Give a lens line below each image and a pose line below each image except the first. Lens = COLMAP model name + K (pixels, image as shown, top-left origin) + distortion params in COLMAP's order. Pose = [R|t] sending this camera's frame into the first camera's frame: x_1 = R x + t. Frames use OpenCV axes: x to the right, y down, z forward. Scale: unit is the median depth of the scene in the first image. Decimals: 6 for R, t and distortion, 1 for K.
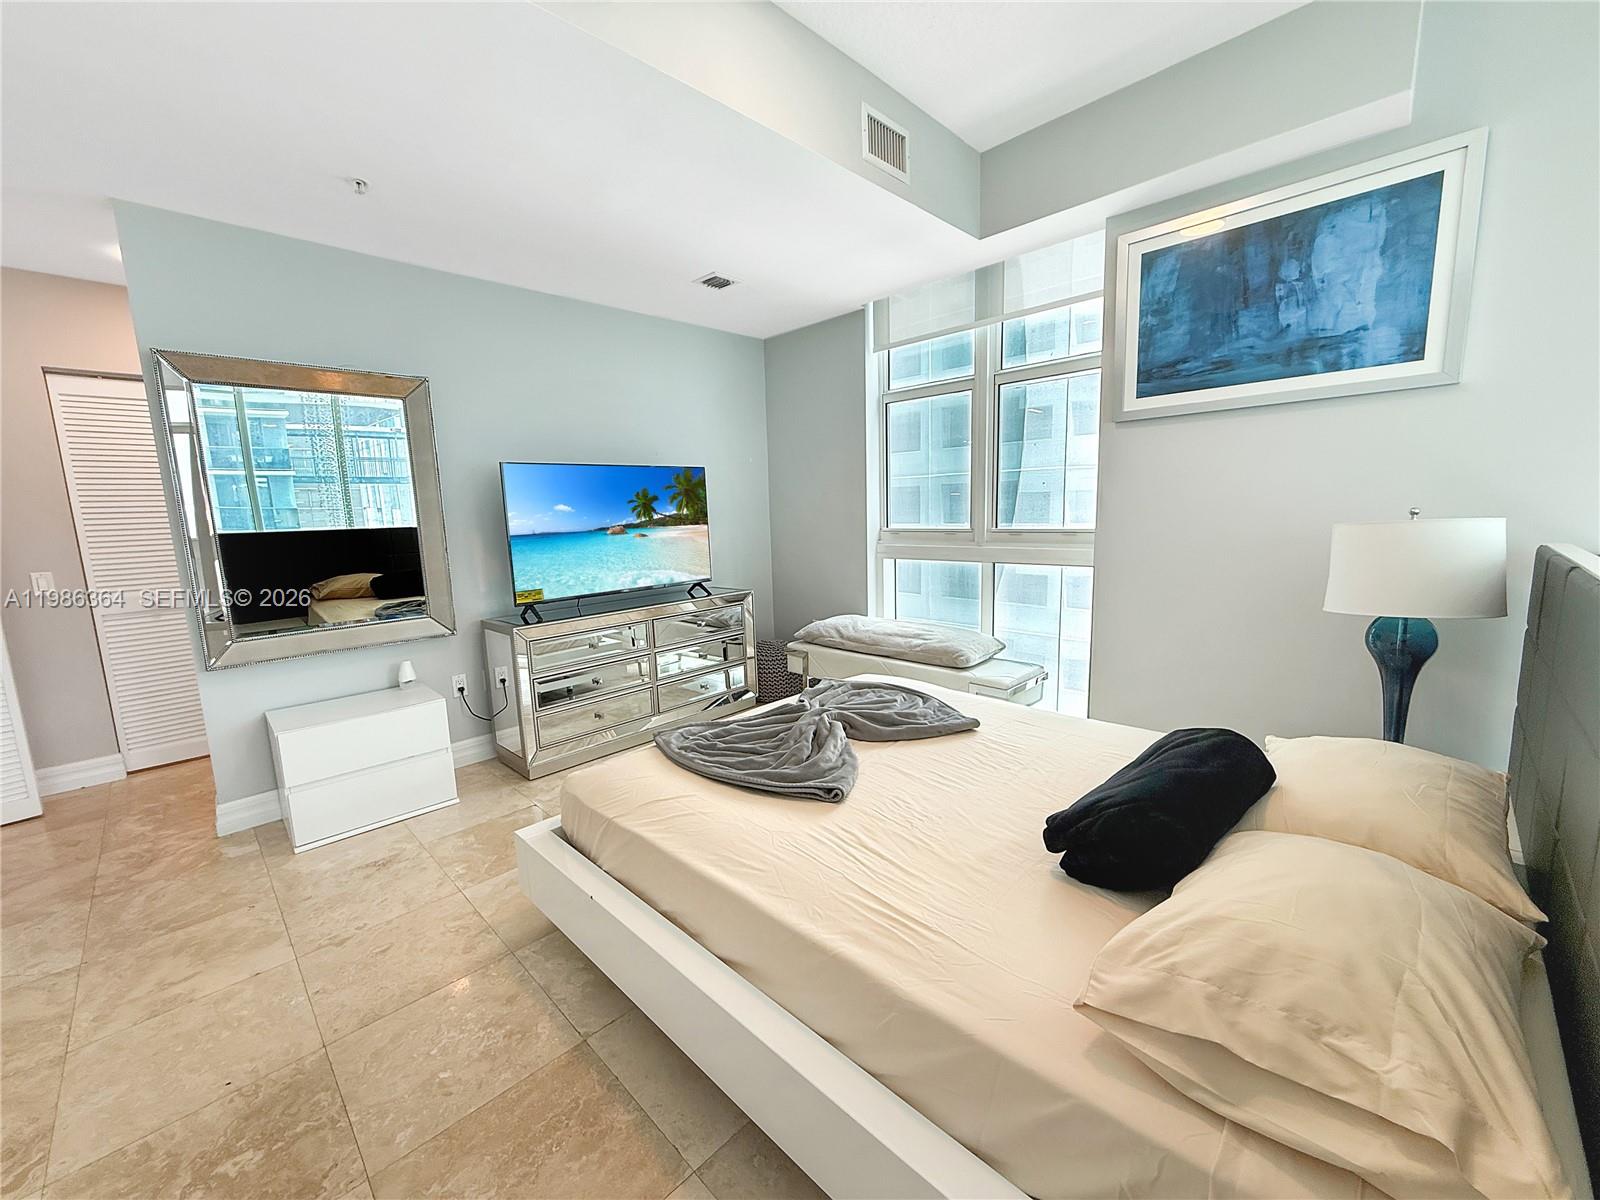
lens RADIAL K [[637.8, 0, 800.0], [0, 637.8, 600.0], [0, 0, 1]] dist [-0.000474, 0.000000]
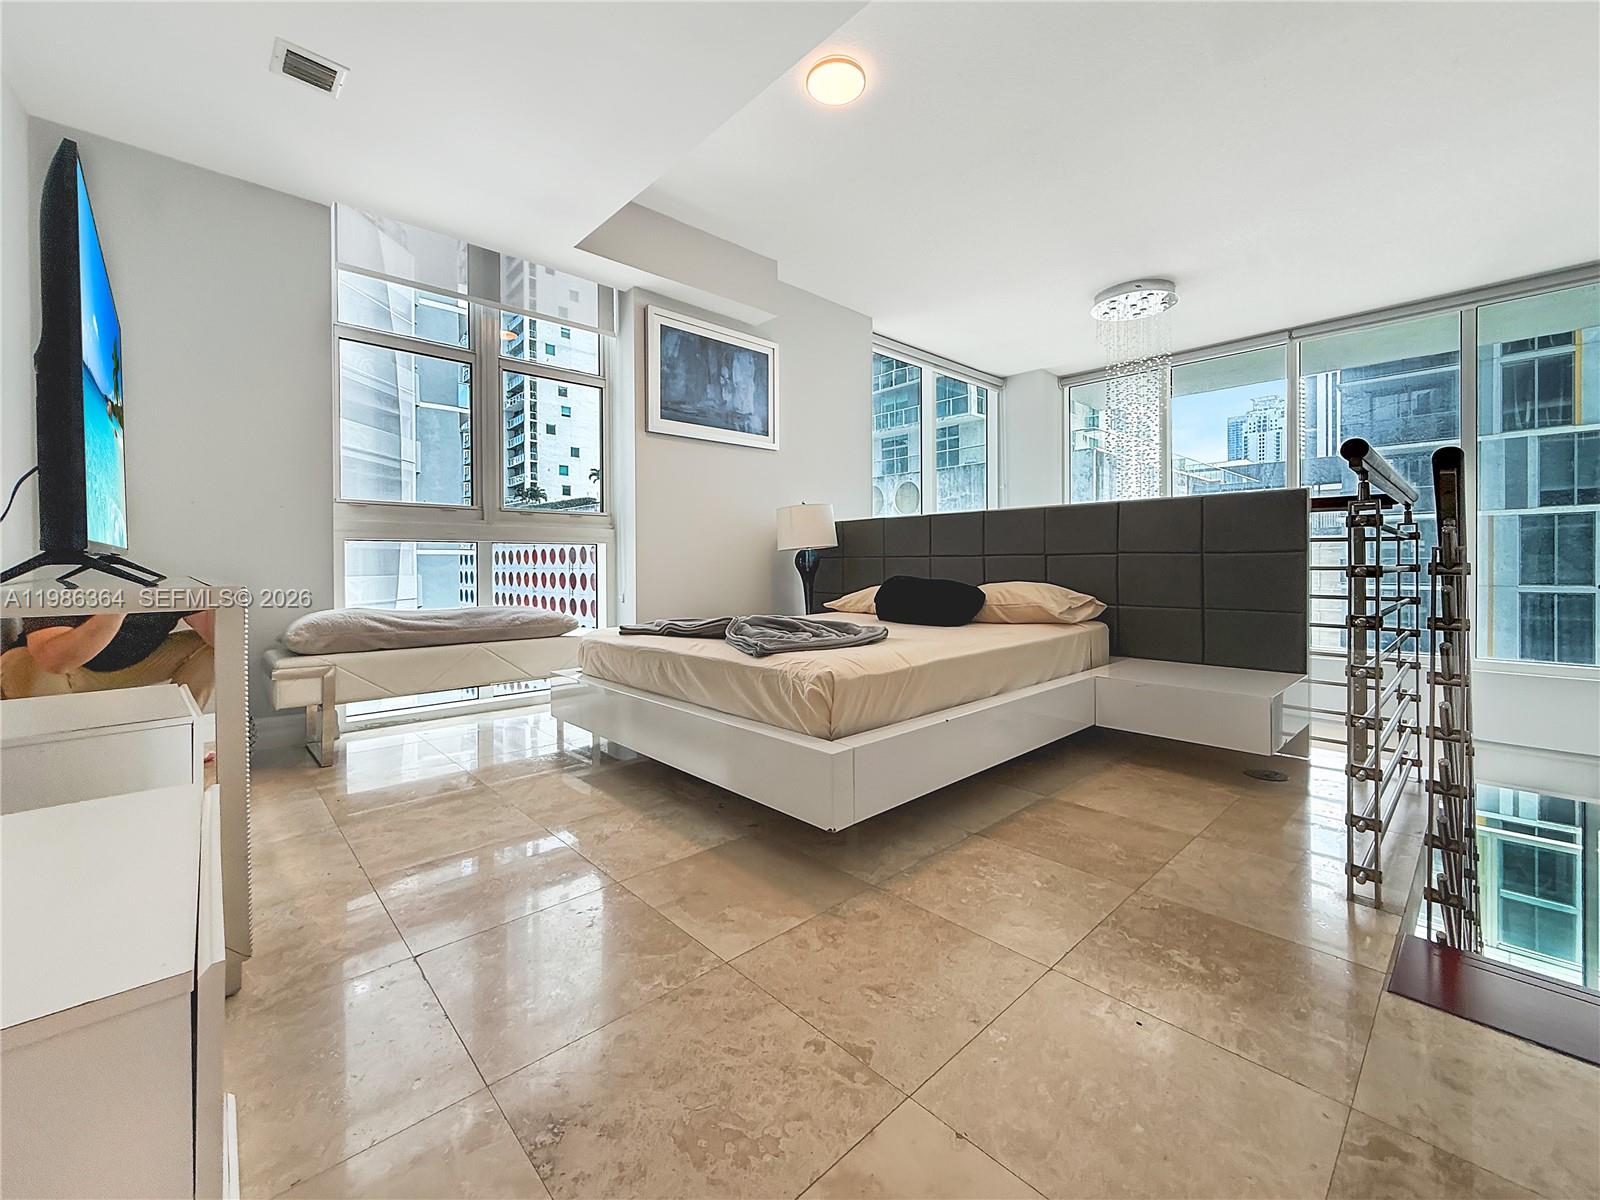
lens RADIAL K [[654.8, 0, 801.7], [0, 654.8, 572.2], [0, 0, 1]] dist [0.000096, 0.000044]
pose [[0.032202, 0.020579, 0.999269, -1.081989], [0.155448, 0.987519, -0.025346, 0.127924], [-0.987319, 0.156150, 0.028601, 0.825994]]
